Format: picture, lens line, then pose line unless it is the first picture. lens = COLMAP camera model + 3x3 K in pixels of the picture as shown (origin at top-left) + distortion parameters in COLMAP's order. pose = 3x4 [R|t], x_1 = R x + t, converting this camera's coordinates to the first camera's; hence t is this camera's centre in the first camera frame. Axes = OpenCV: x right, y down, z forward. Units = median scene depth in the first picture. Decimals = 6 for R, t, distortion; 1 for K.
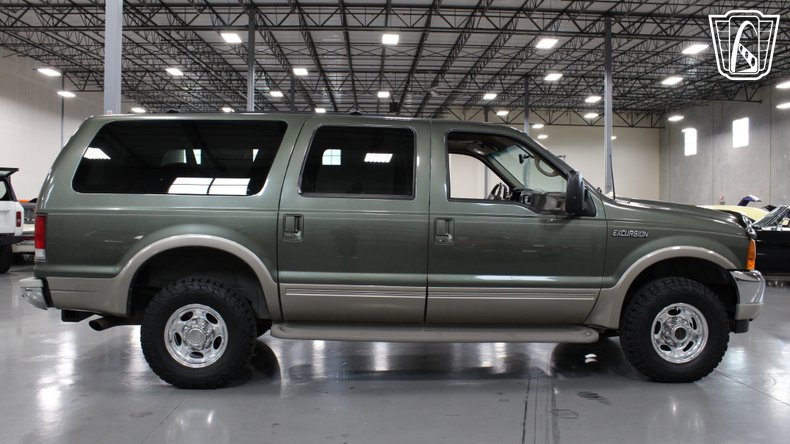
lens RADIAL K [[693.1, 0, 393.5], [0, 693.1, 224.0], [0, 0, 1]] dist [-0.158052, 0.126322]
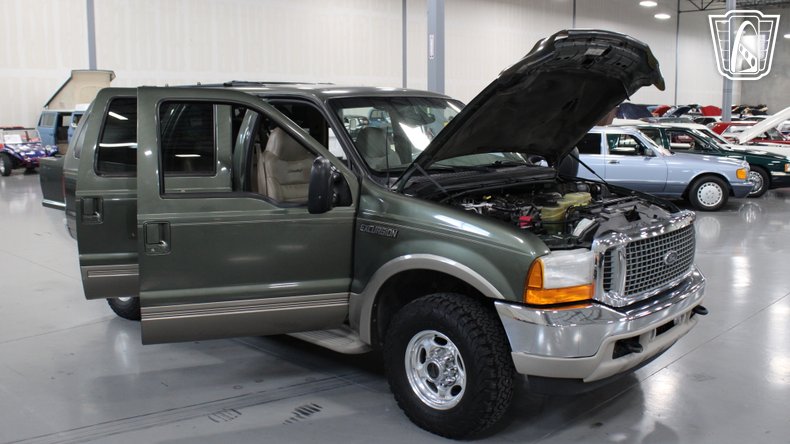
lens RADIAL K [[773.3, 0, 394.2], [0, 773.3, 222.1], [0, 0, 1]] dist [-0.087422, 0.020090]
pose [[0.683599, 0.099921, -0.722986, 0.199003], [-0.003857, 0.991065, 0.133324, -0.022812], [0.729848, -0.088352, 0.677876, 0.080292]]
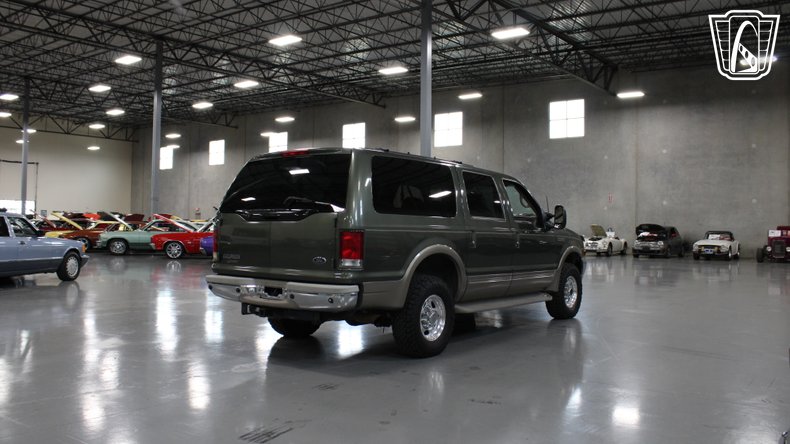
lens RADIAL K [[688.9, 0, 394.7], [0, 688.9, 220.7], [0, 0, 1]] dist [-0.152868, 0.125263]
pose [[0.645339, 0.006072, 0.763872, -0.265619], [0.007109, 0.999877, -0.013954, -0.002671], [-0.763863, 0.014435, 0.645217, 0.029921]]
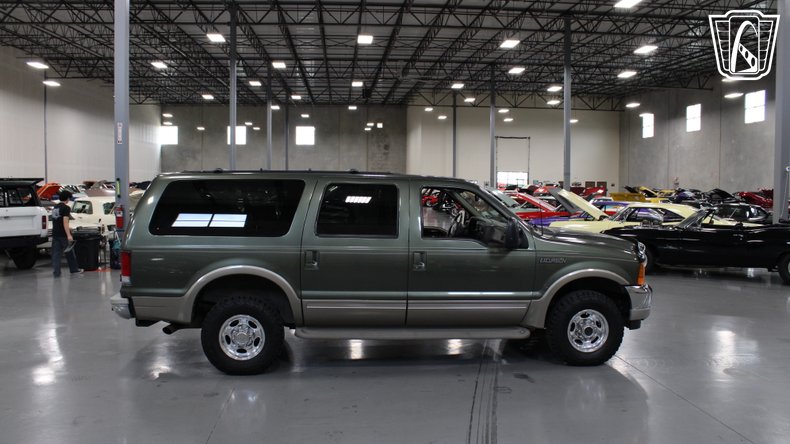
lens RADIAL K [[691.1, 0, 394.5], [0, 691.1, 224.0], [0, 0, 1]] dist [-0.160417, 0.137423]
pose [[0.998937, -0.004169, 0.045898, -0.007841], [0.002169, 0.999049, 0.043539, -0.024115], [-0.046035, -0.043393, 0.997997, -0.075067]]
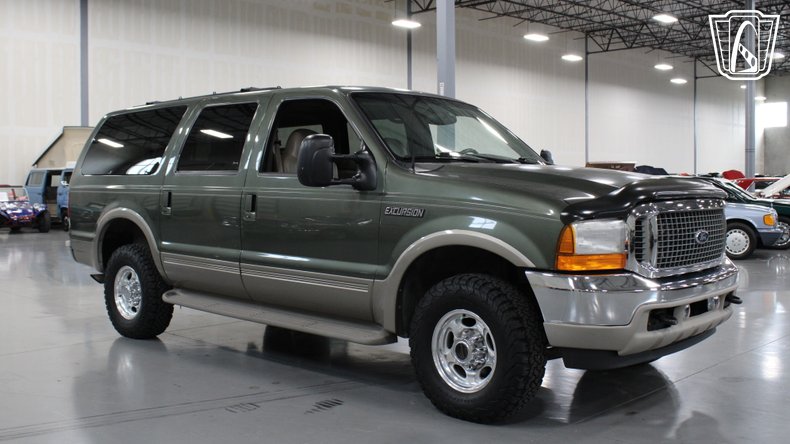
lens RADIAL K [[829.6, 0, 393.2], [0, 829.6, 223.6], [0, 0, 1]] dist [-0.089398, 0.053721]
pose [[0.681879, 0.022979, -0.731104, 0.203949], [-0.003189, 0.999590, 0.028443, 0.000075], [0.731458, -0.017063, 0.681672, 0.068083]]
